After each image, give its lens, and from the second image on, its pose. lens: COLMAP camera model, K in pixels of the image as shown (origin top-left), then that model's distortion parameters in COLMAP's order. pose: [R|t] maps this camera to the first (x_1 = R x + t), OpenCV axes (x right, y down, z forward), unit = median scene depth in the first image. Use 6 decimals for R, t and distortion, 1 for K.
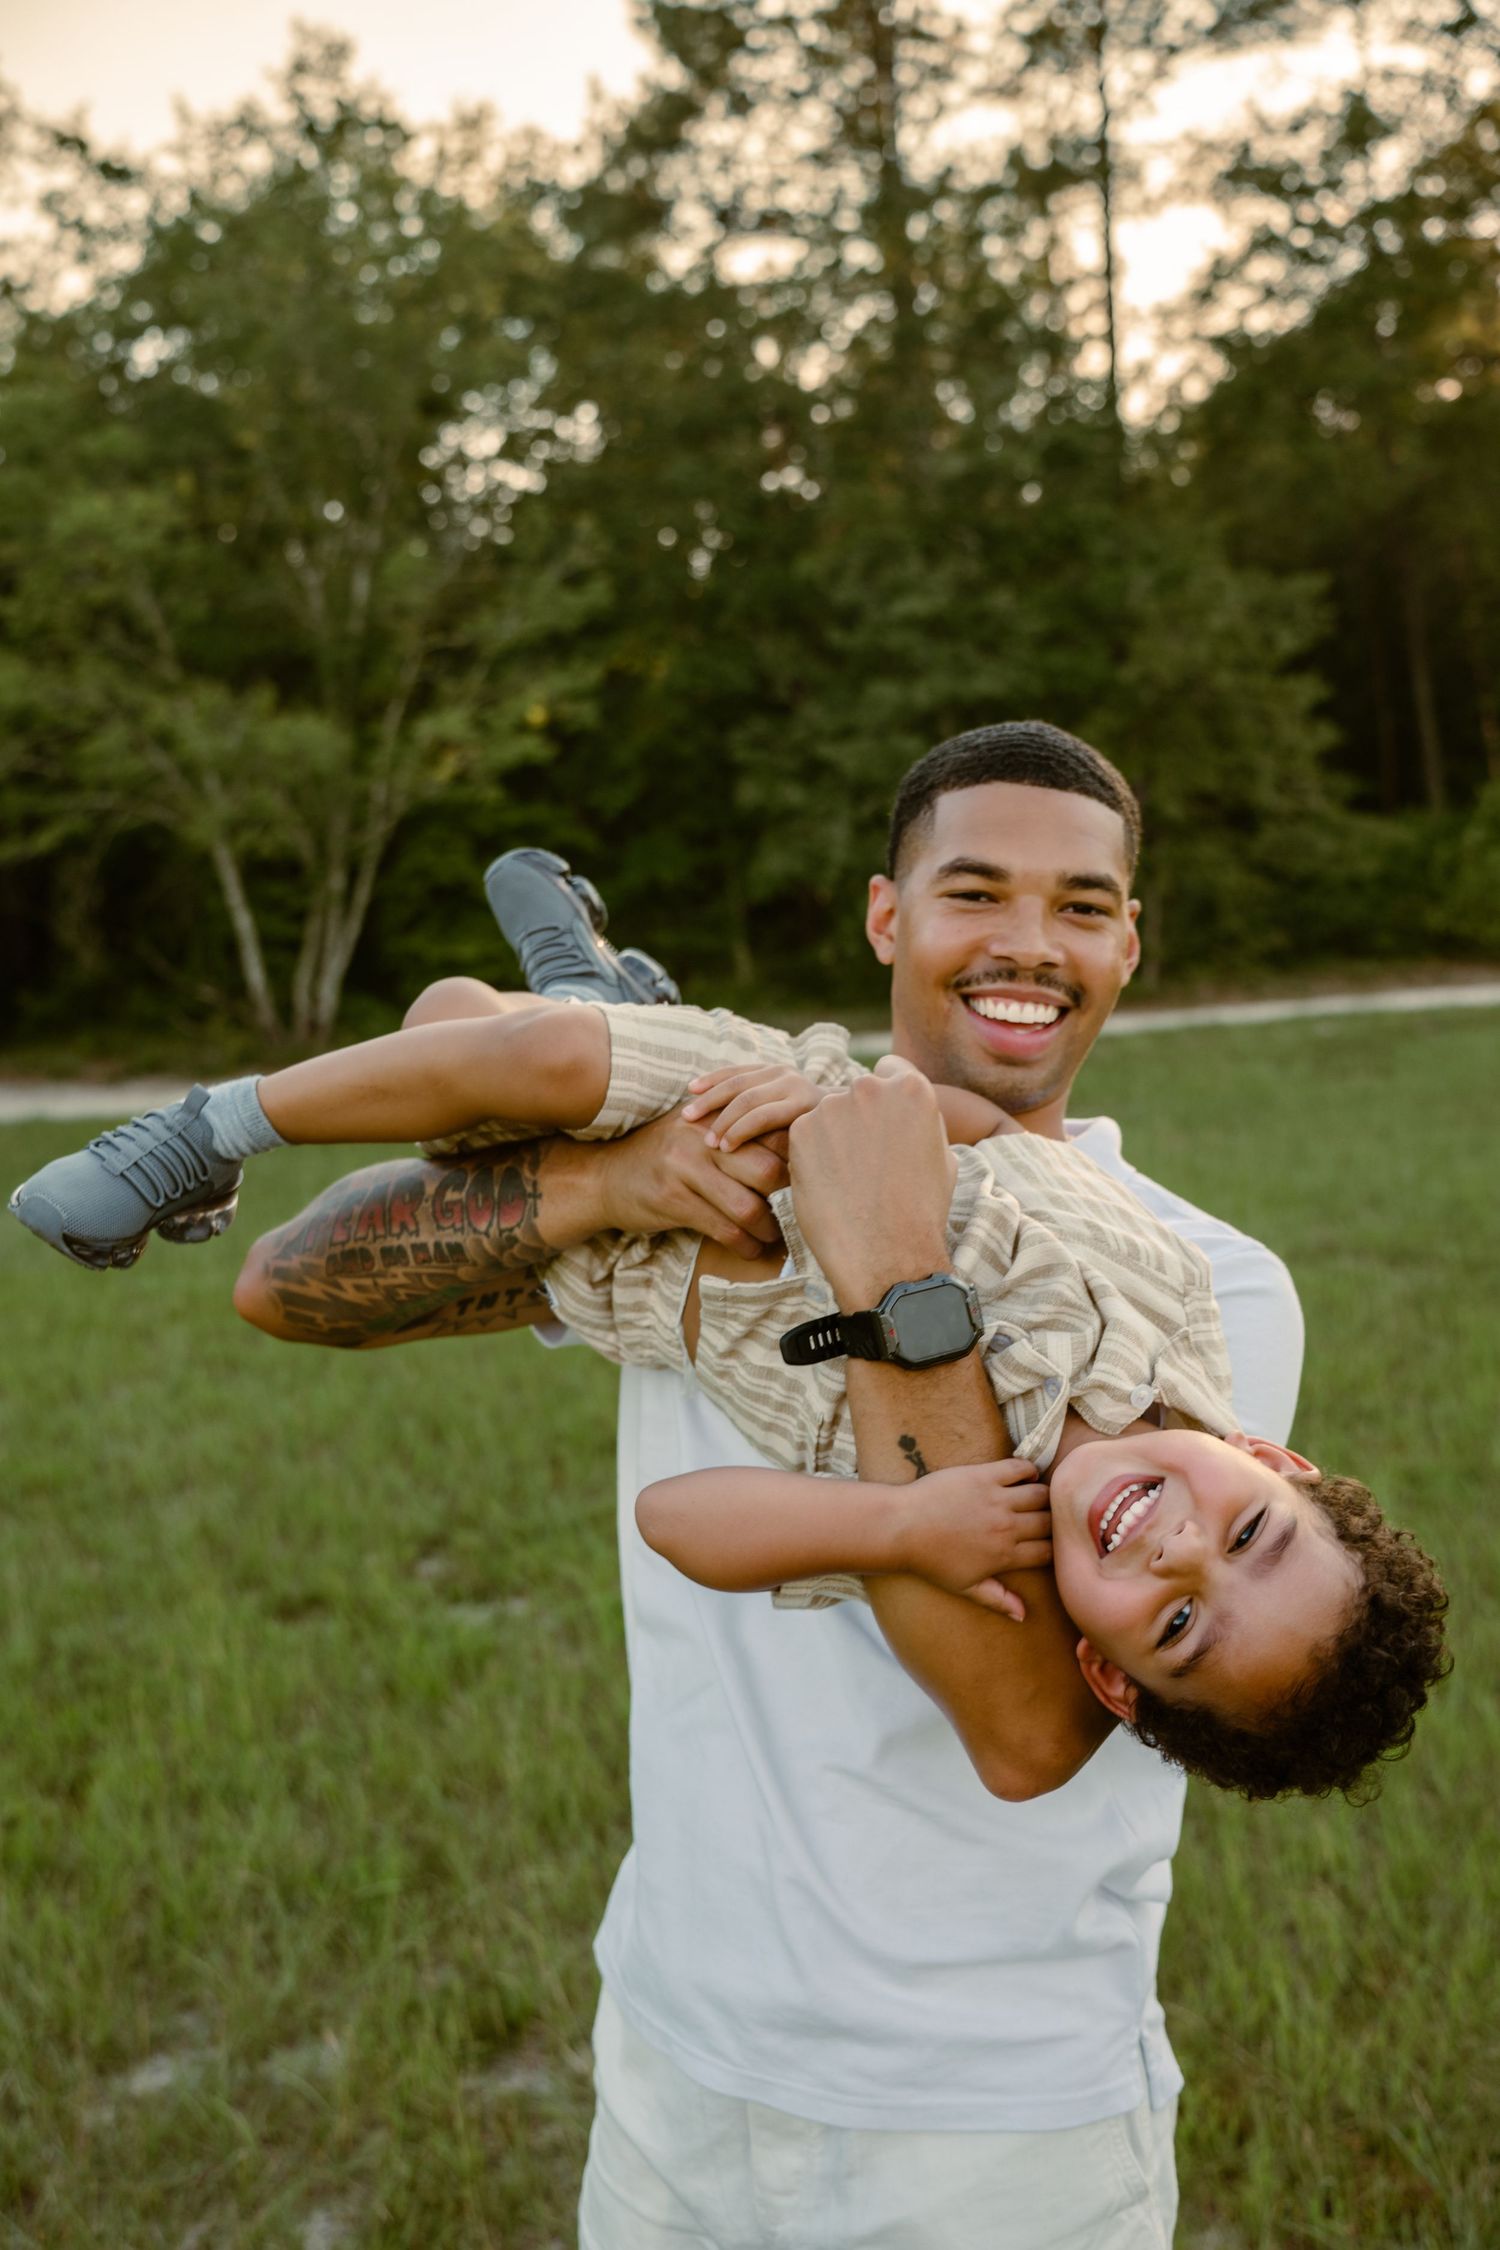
lens RADIAL K [[2202.3, 0, 750.0], [0, 2202.3, 1125.0], [0, 0, 1]] dist [0.001078, 0.007805]
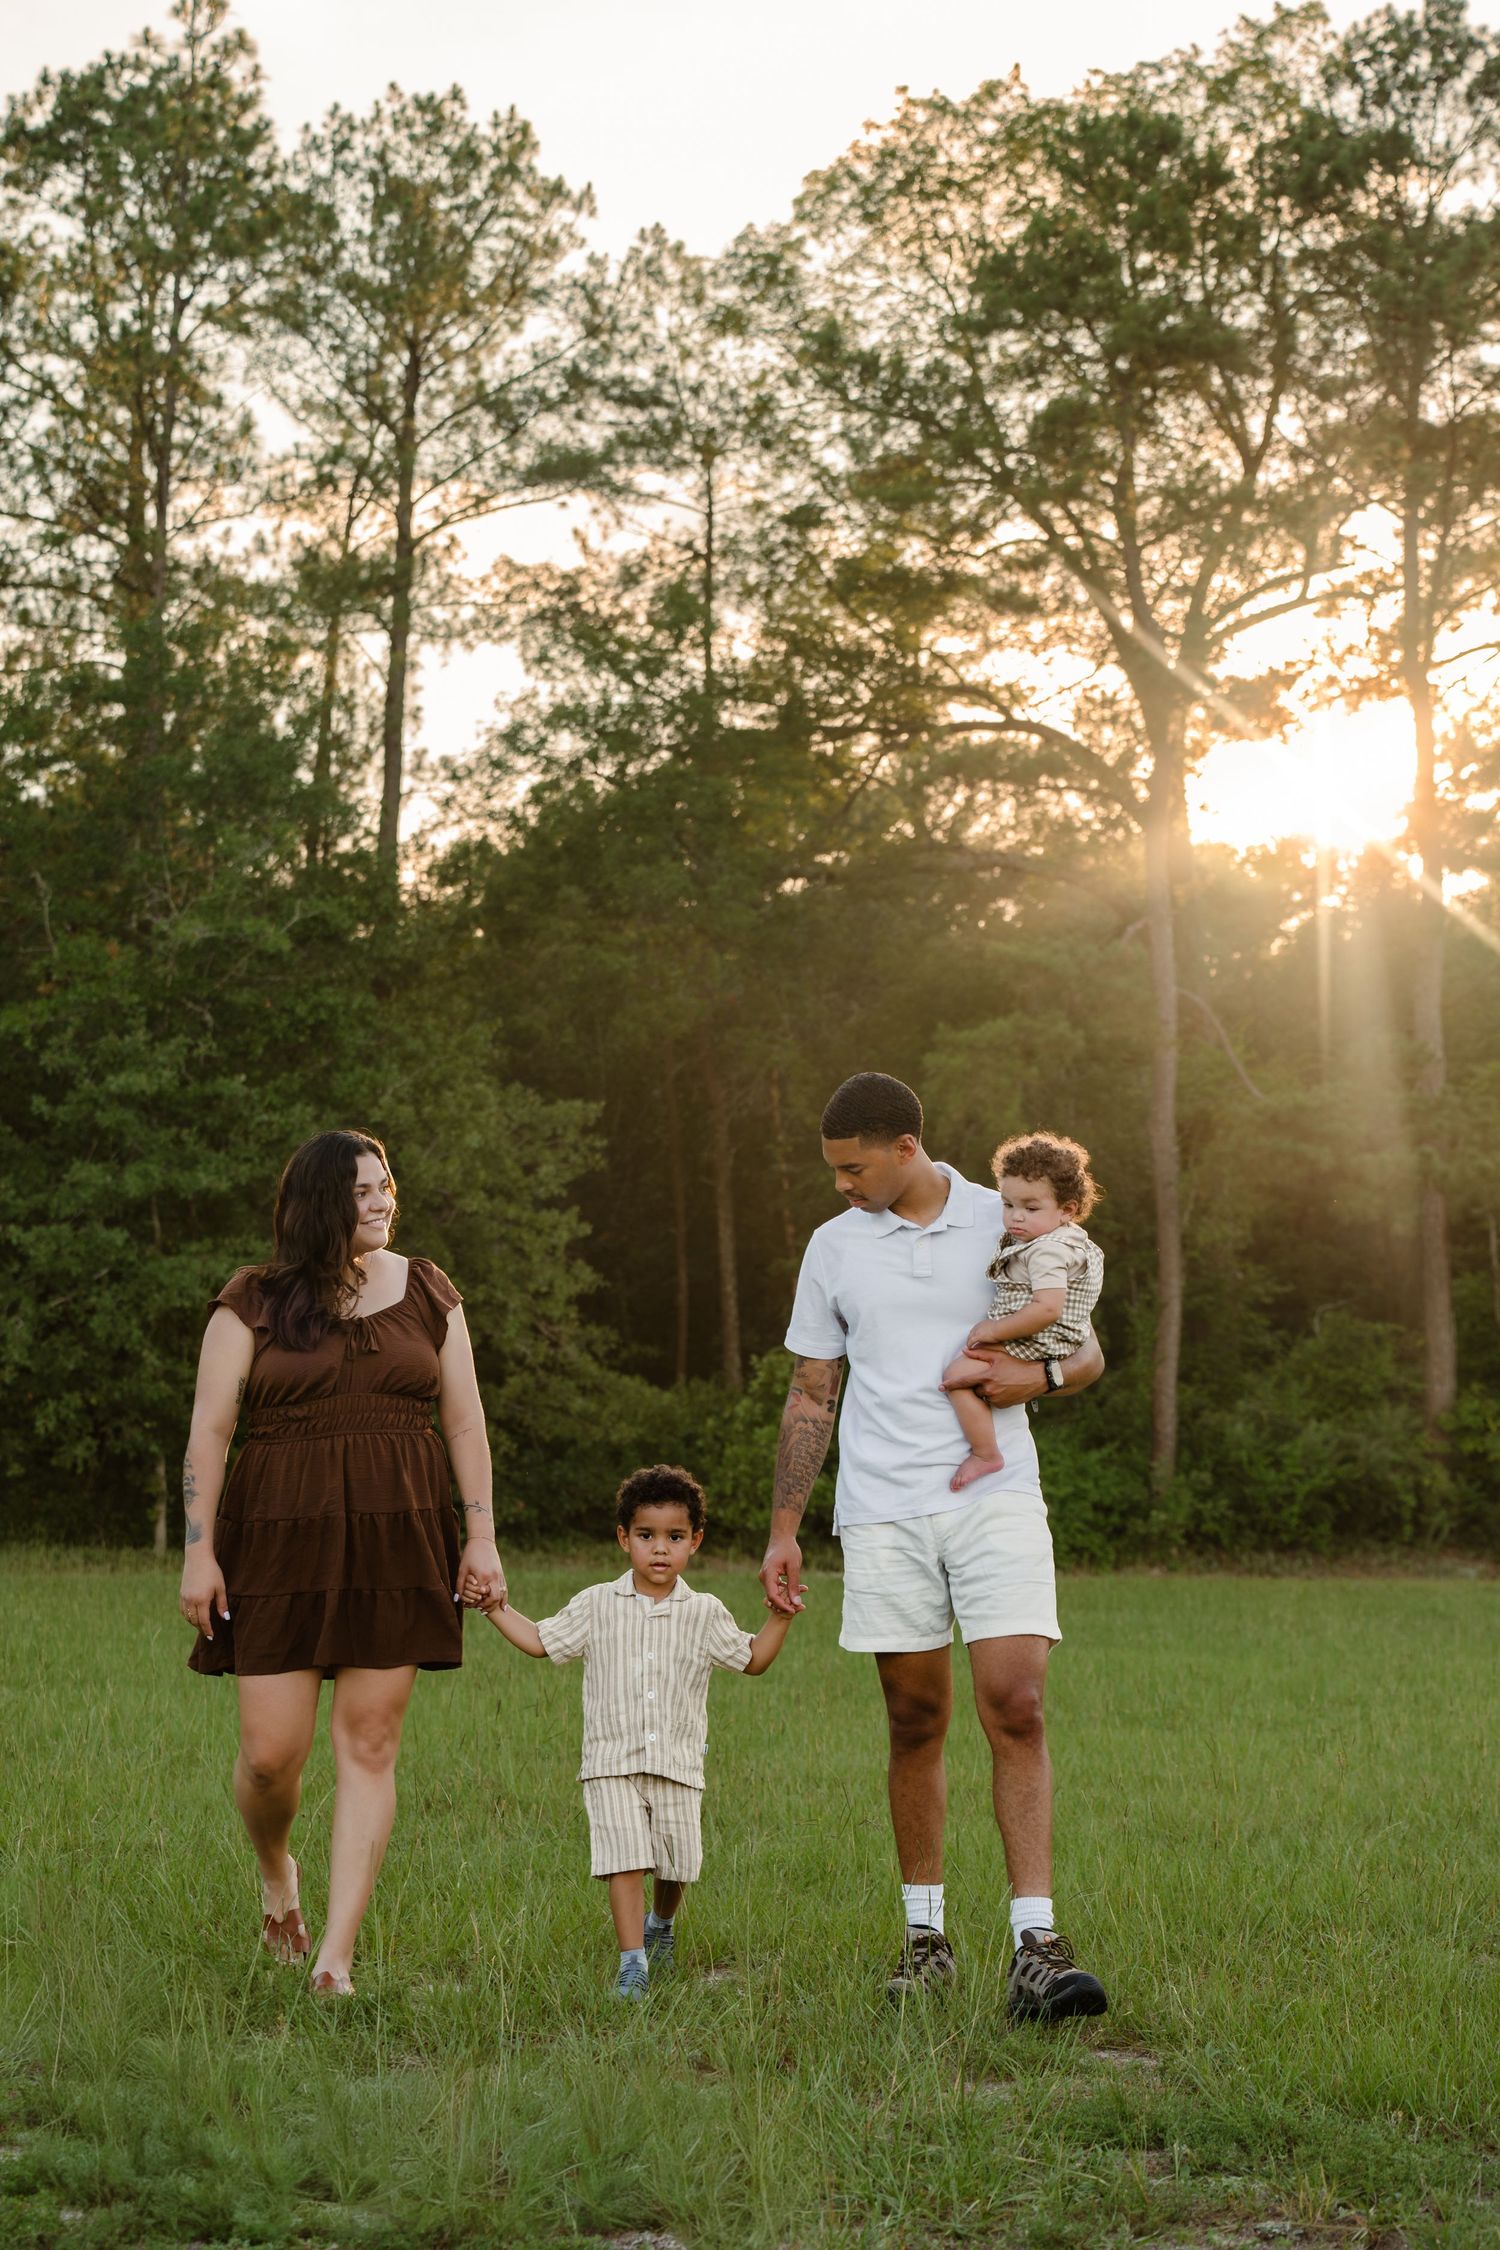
lens RADIAL K [[3052.2, 0, 750.0], [0, 3052.2, 1125.0], [0, 0, 1]] dist [0.116501, 0.083121]
pose [[0.953162, 0.120779, 0.277298, -0.015285], [-0.058179, 0.972903, -0.223773, 0.021708], [-0.296811, 0.197159, 0.934362, -0.113901]]
